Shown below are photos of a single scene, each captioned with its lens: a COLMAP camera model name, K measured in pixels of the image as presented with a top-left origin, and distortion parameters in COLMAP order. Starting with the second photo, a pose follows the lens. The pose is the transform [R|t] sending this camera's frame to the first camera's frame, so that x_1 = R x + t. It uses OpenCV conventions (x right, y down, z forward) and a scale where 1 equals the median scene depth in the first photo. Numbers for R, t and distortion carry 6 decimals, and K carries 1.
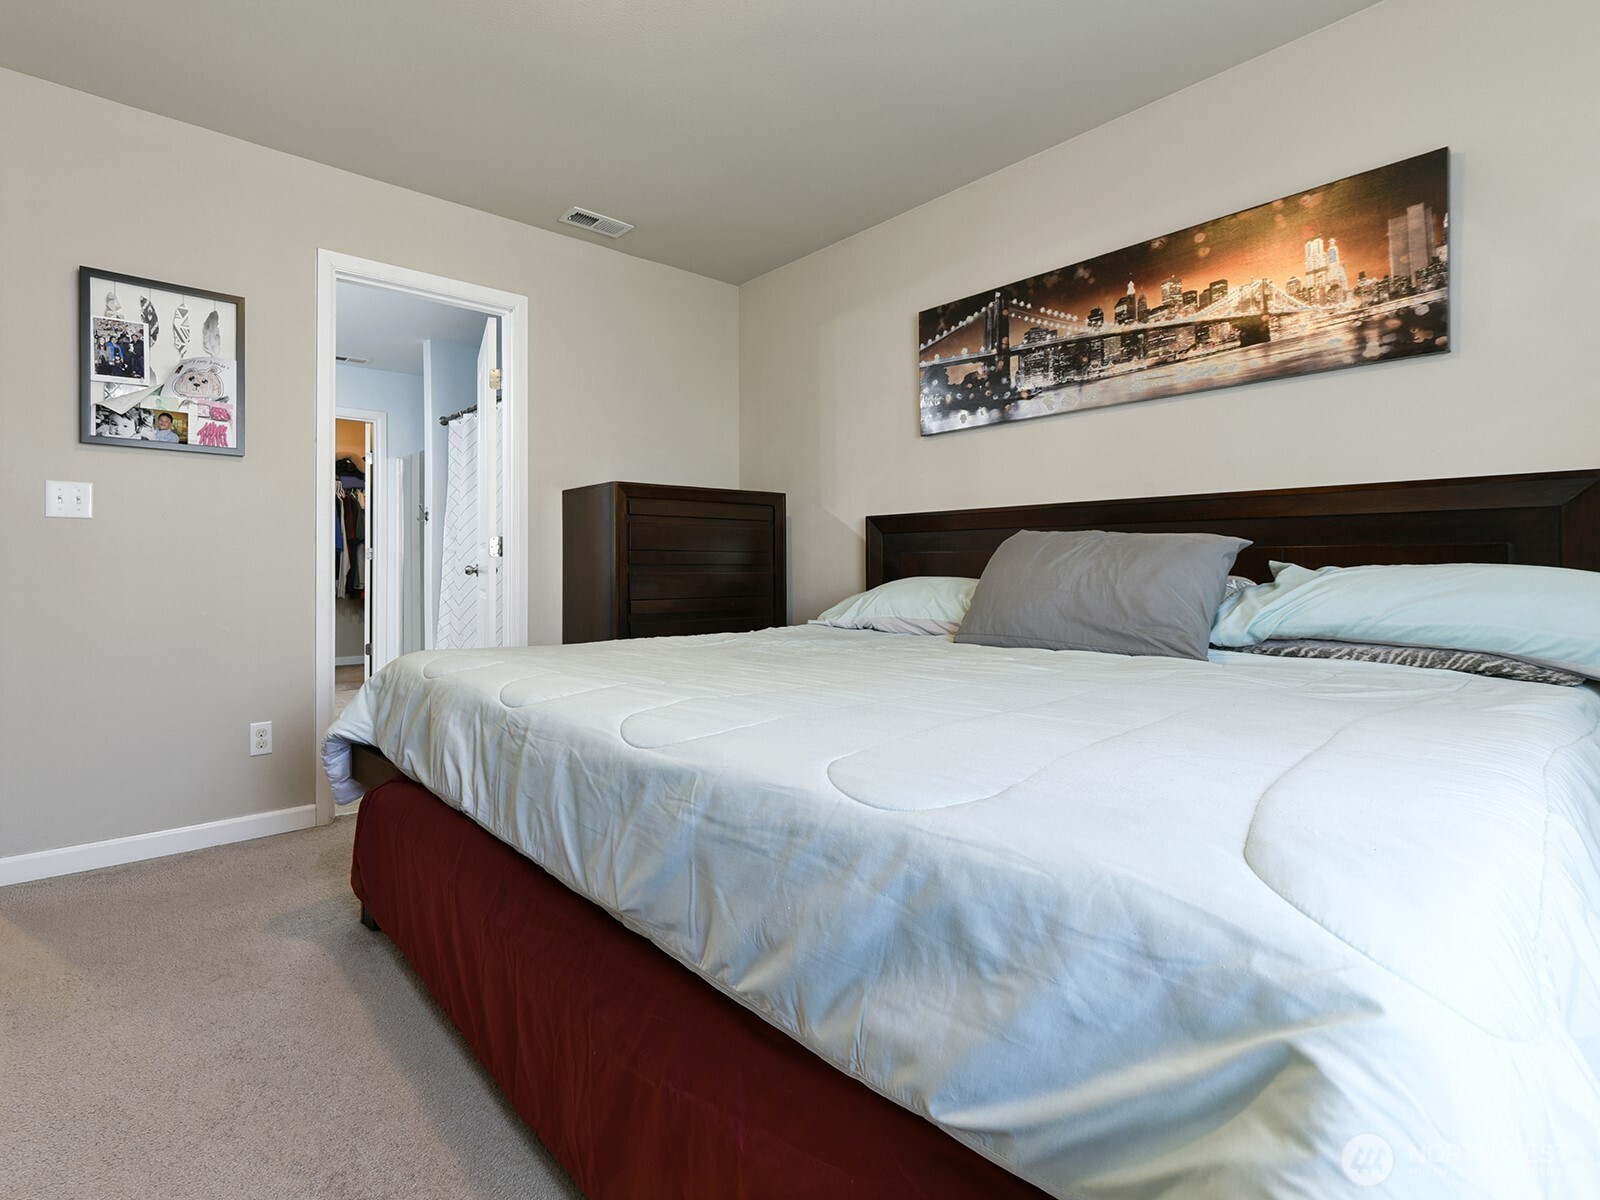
lens RADIAL K [[777.2, 0, 797.5], [0, 777.2, 594.3], [0, 0, 1]] dist [0.005418, -0.001053]
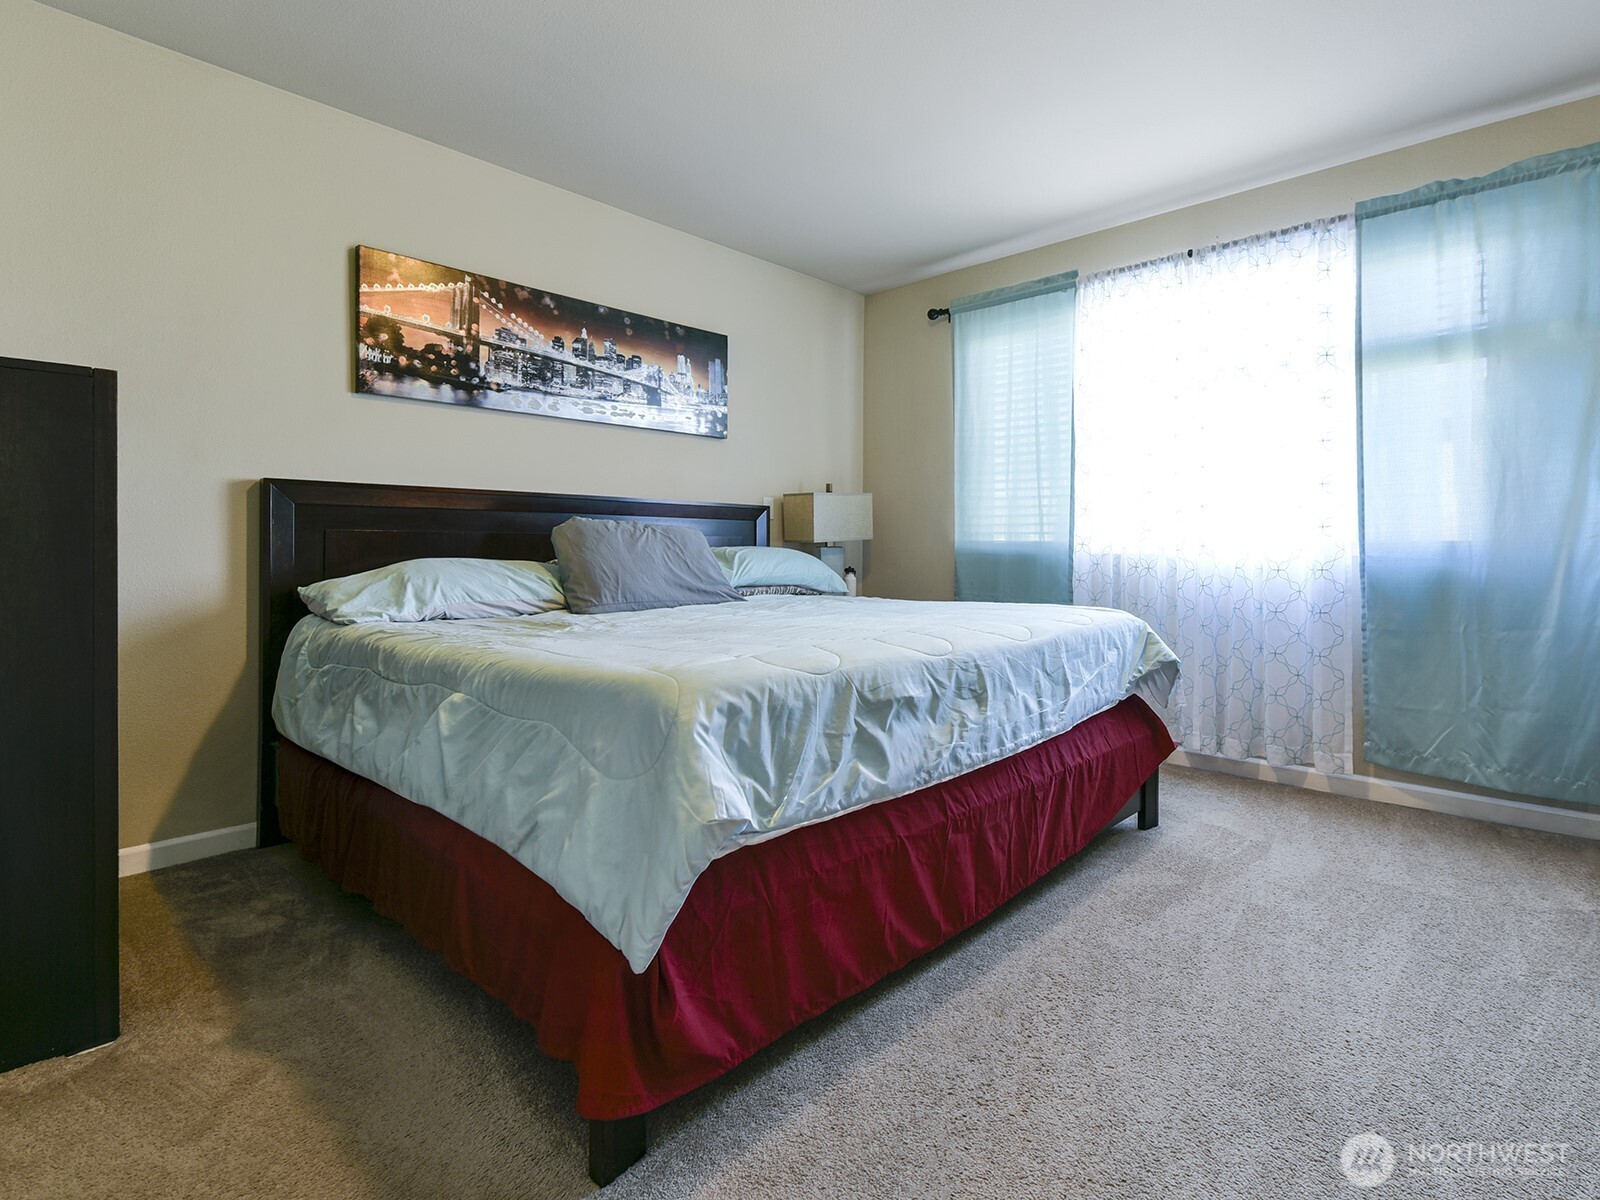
lens RADIAL K [[777.2, 0, 800.6], [0, 777.2, 589.3], [0, 0, 1]] dist [0.005418, -0.001053]
pose [[-0.061868, -0.050646, 0.996799, -0.856577], [0.037777, 0.997877, 0.053046, -0.020373], [-0.997369, 0.040938, -0.059823, 0.690985]]
